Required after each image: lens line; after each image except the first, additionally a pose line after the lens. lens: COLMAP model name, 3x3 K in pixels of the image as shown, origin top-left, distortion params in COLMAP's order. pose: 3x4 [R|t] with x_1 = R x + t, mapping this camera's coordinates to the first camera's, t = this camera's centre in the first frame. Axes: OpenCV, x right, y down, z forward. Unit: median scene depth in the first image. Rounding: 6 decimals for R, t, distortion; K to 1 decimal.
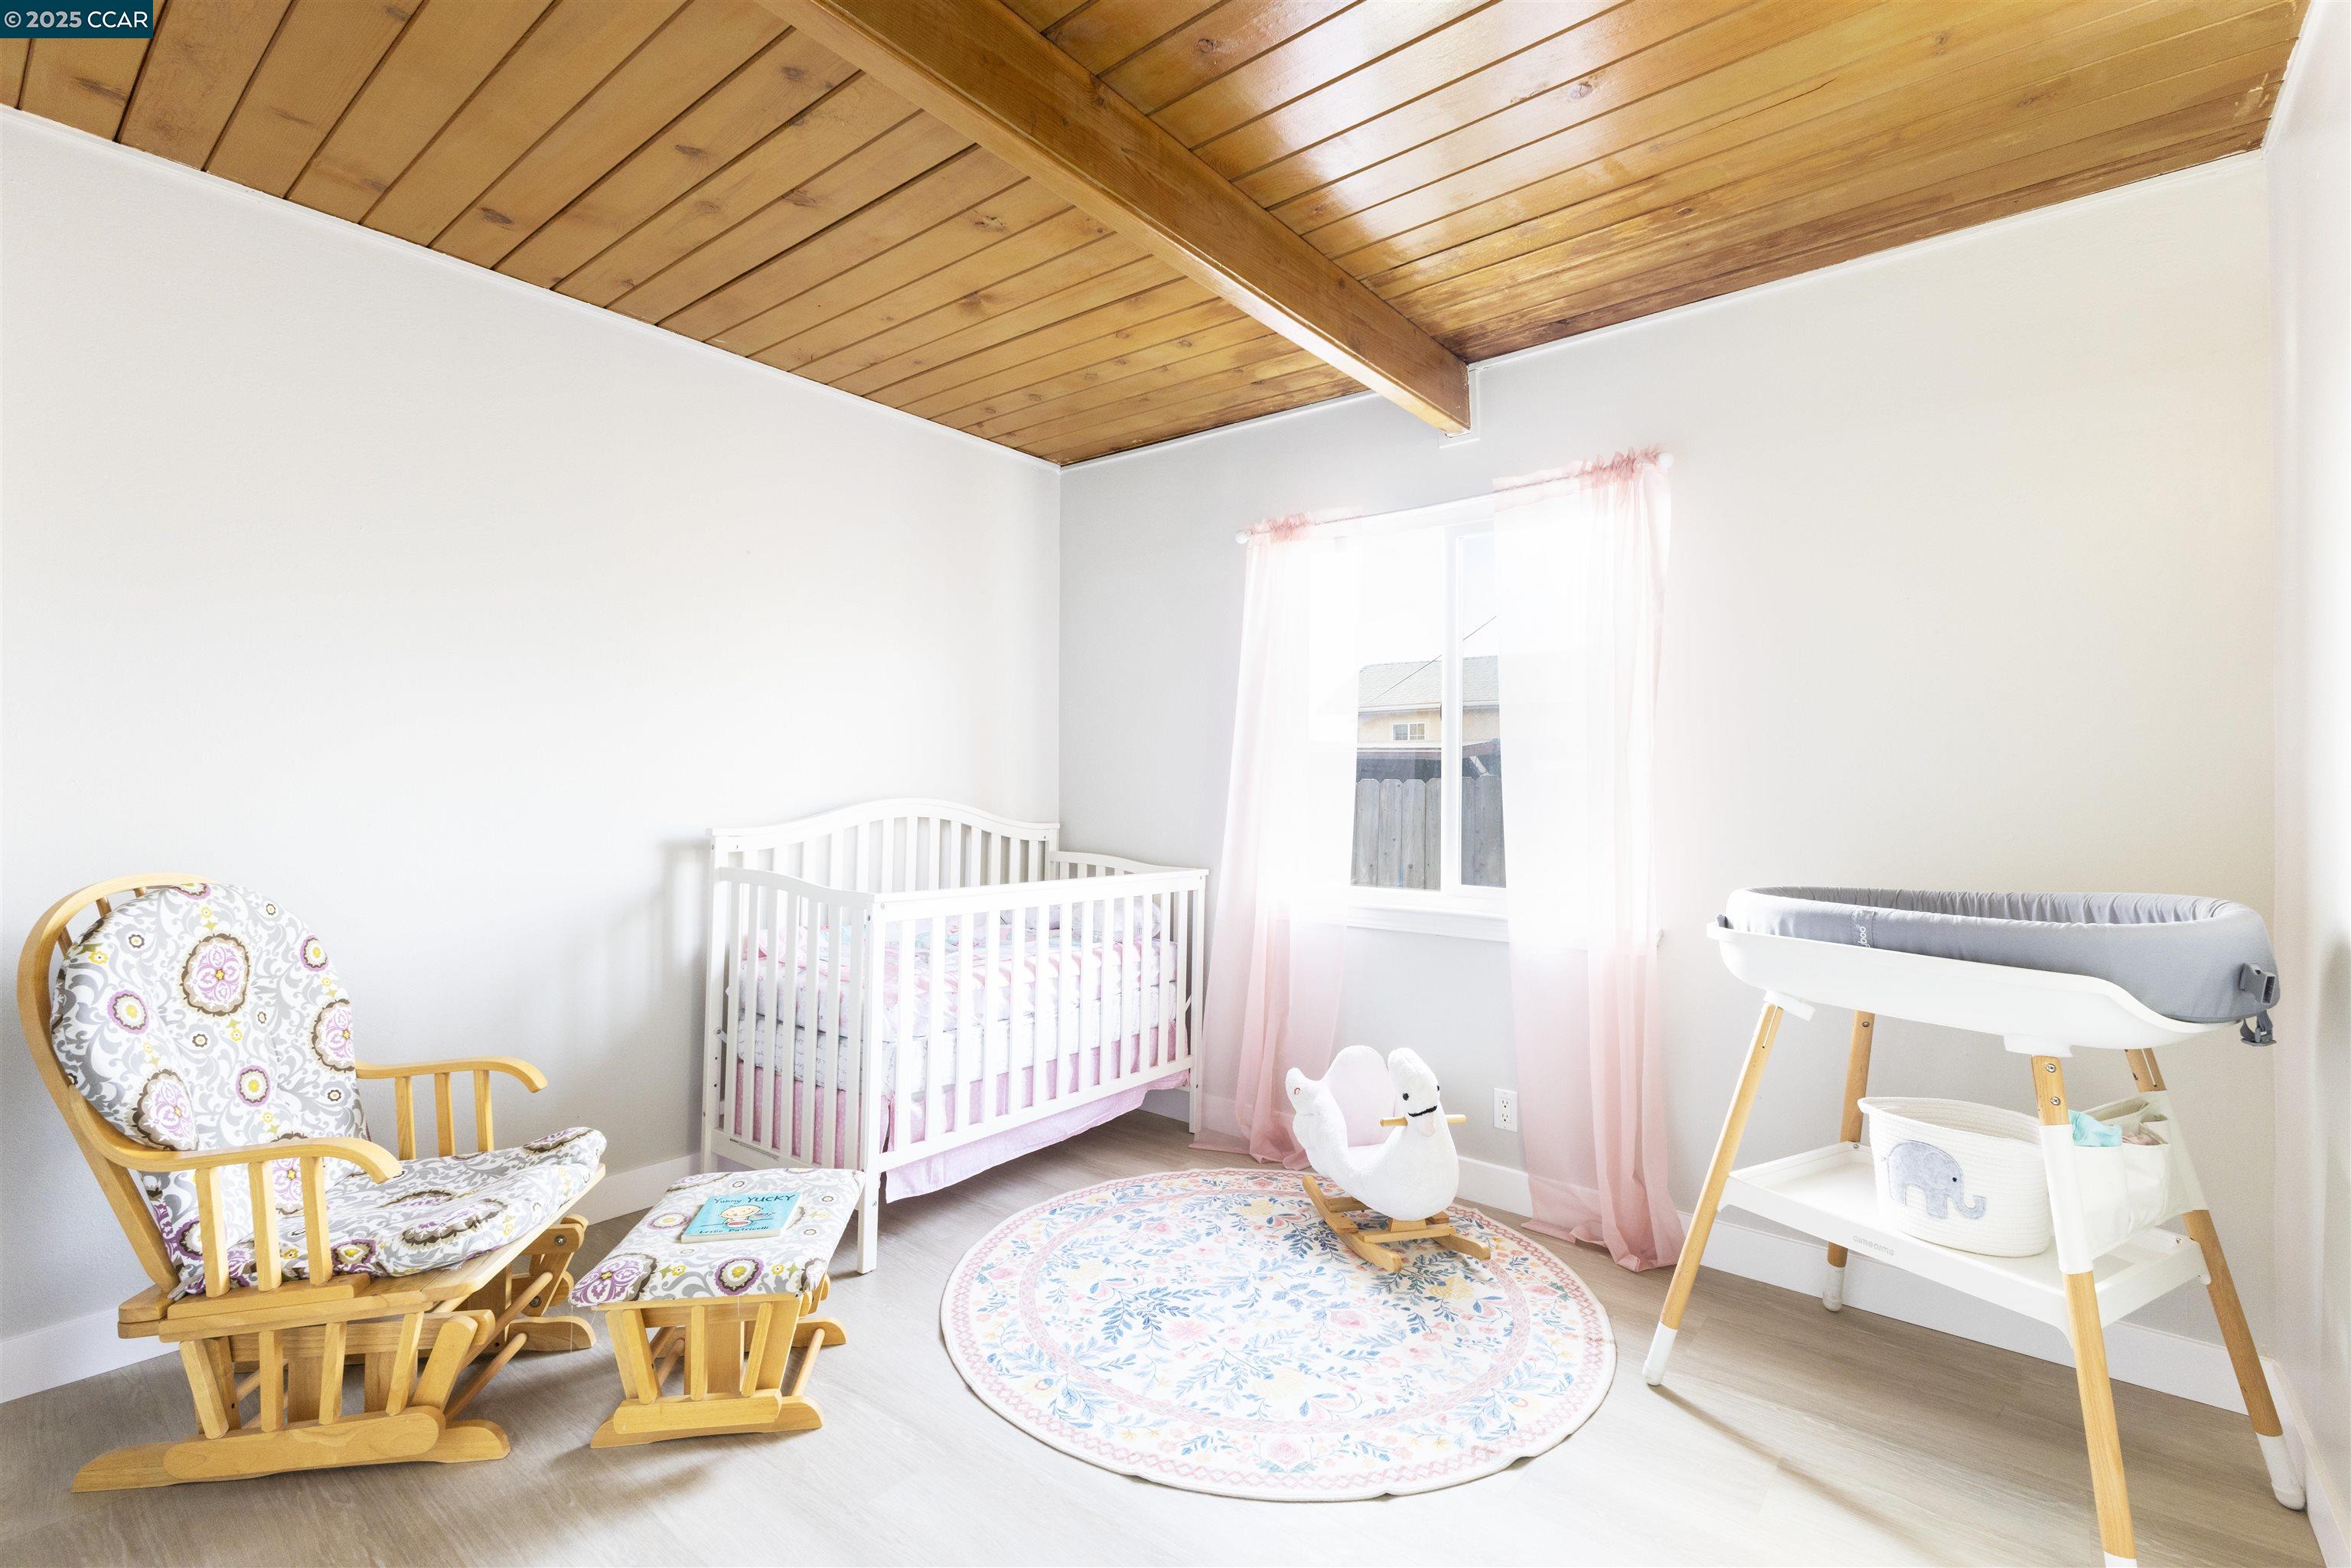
lens RADIAL K [[1032.8, 0, 1173.4], [0, 1032.8, 775.8], [0, 0, 1]] dist [0.011519, -0.003249]
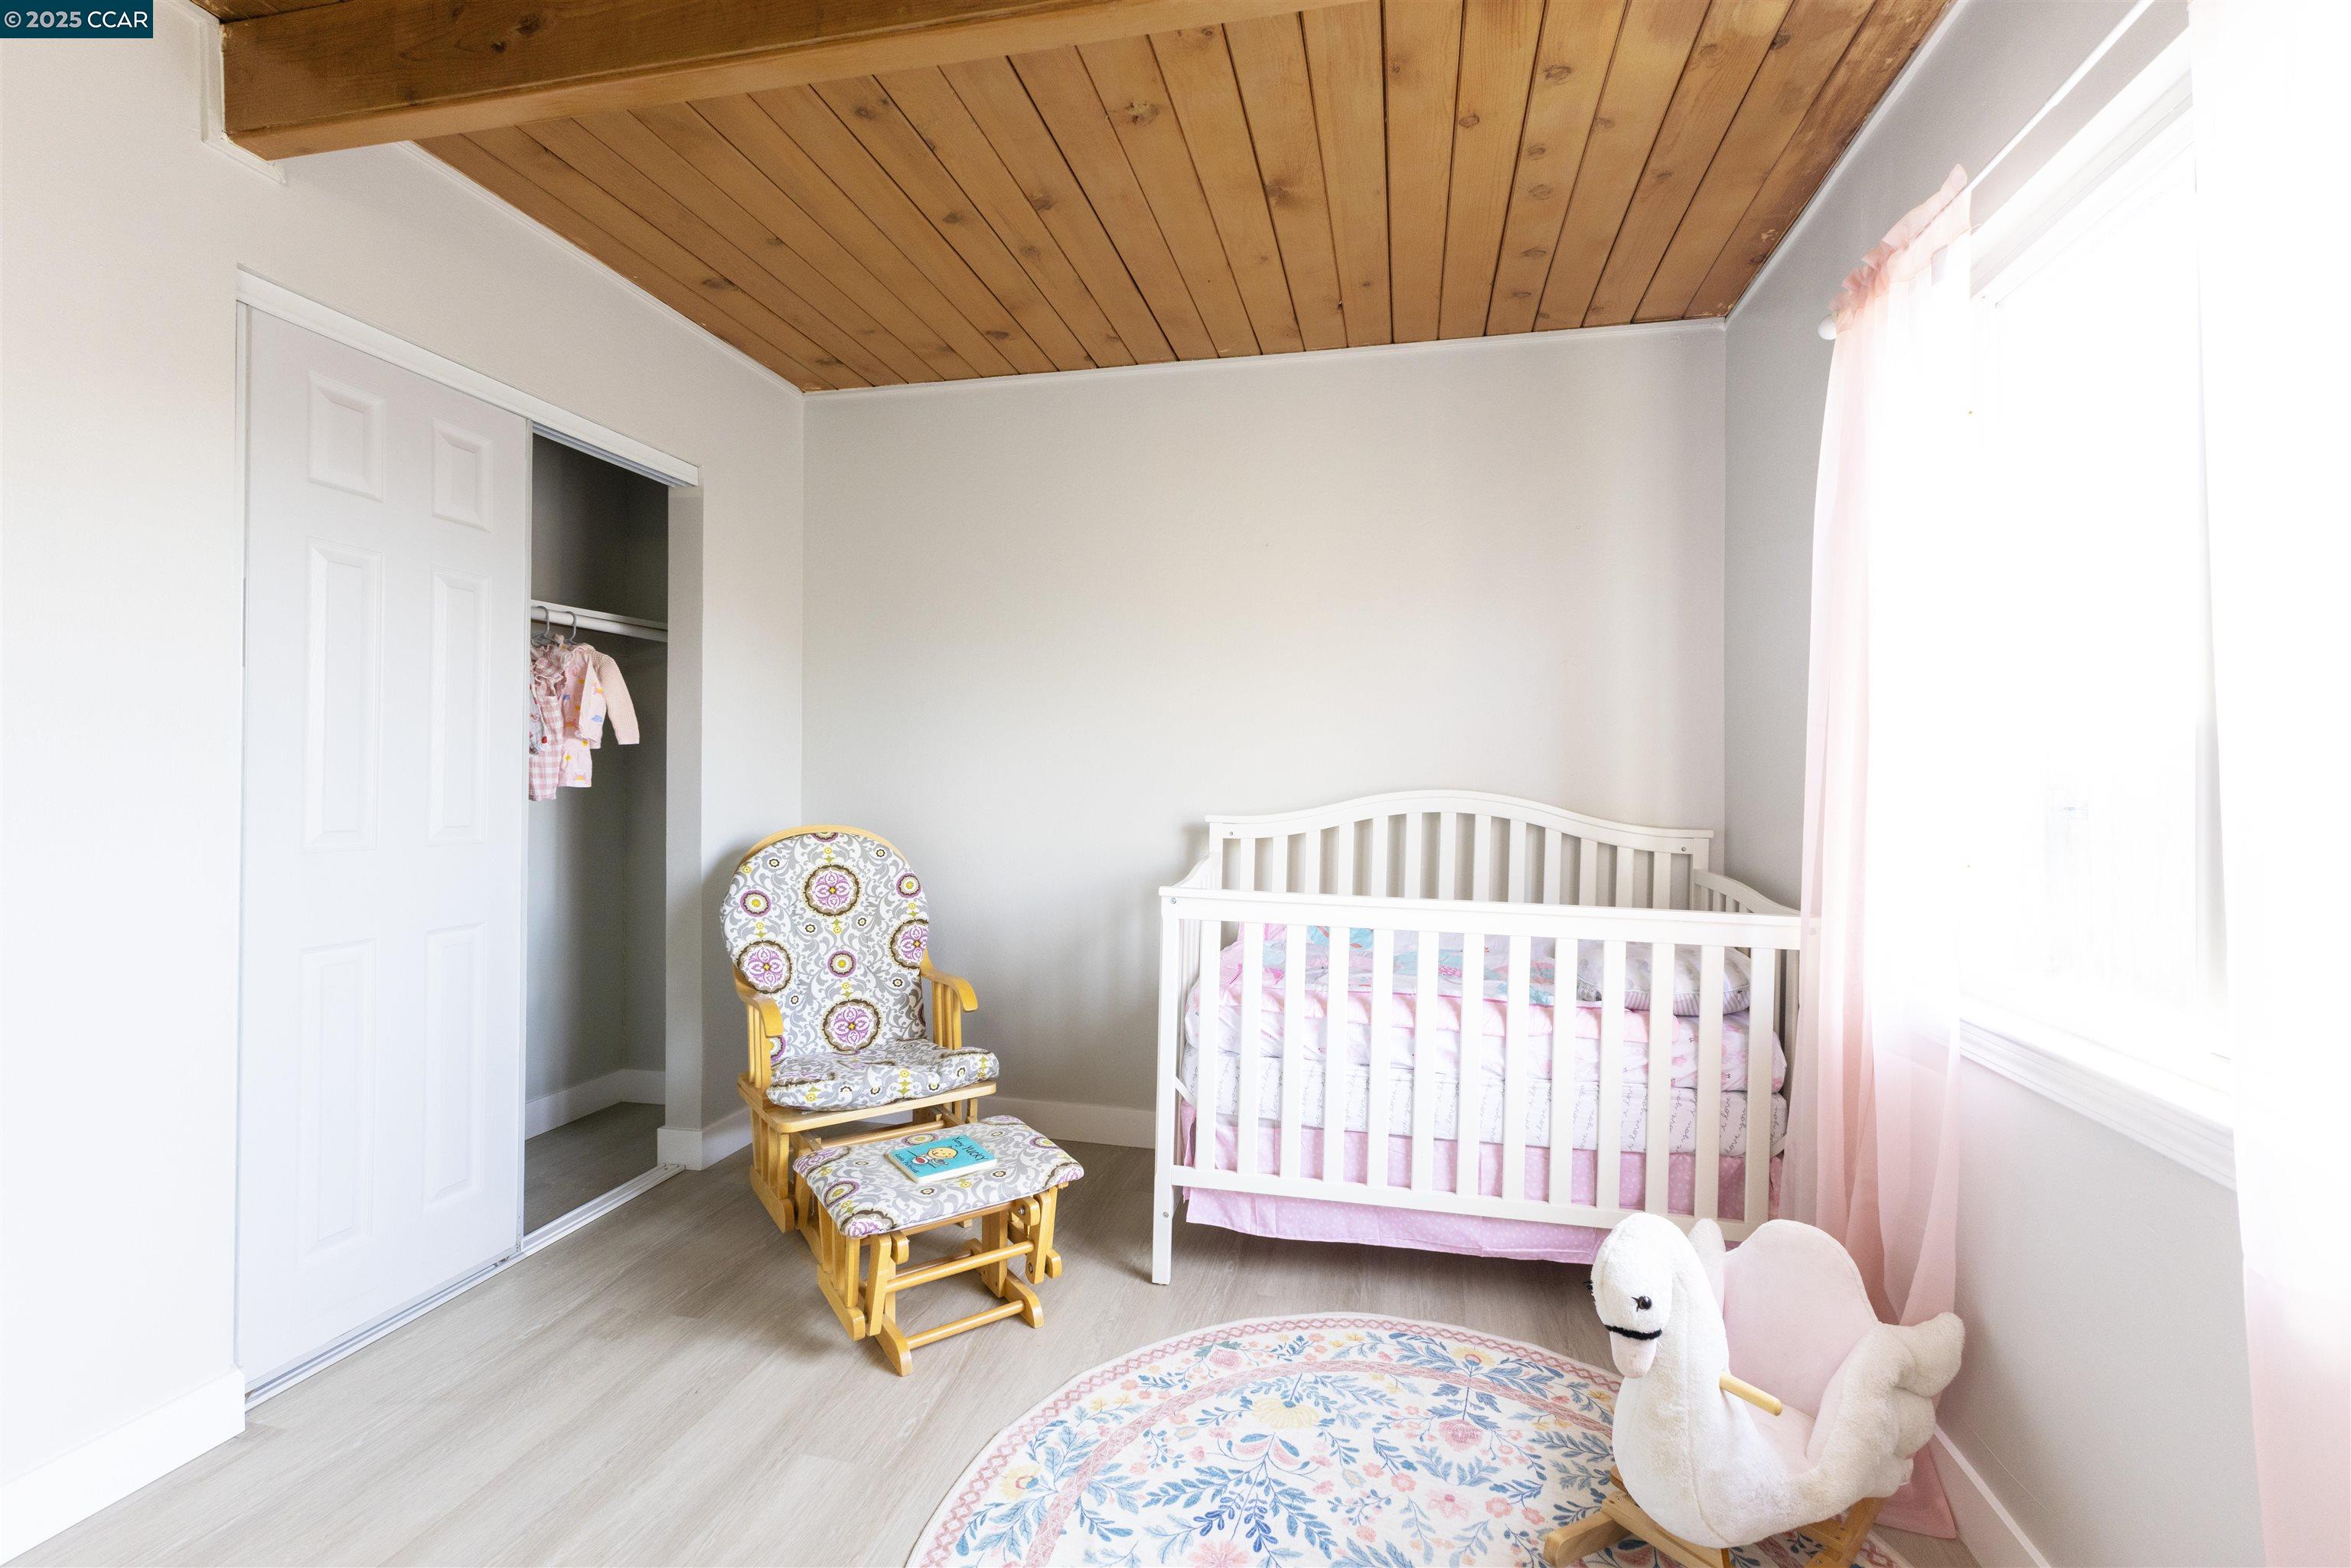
lens RADIAL K [[989.7, 0, 1186.6], [0, 989.7, 775.4], [0, 0, 1]] dist [0.008823, -0.000008]
pose [[0.453402, -0.004772, -0.891293, 0.605415], [0.002791, 0.999988, -0.003935, 0.019887], [0.891302, -0.000703, 0.453410, 0.701301]]
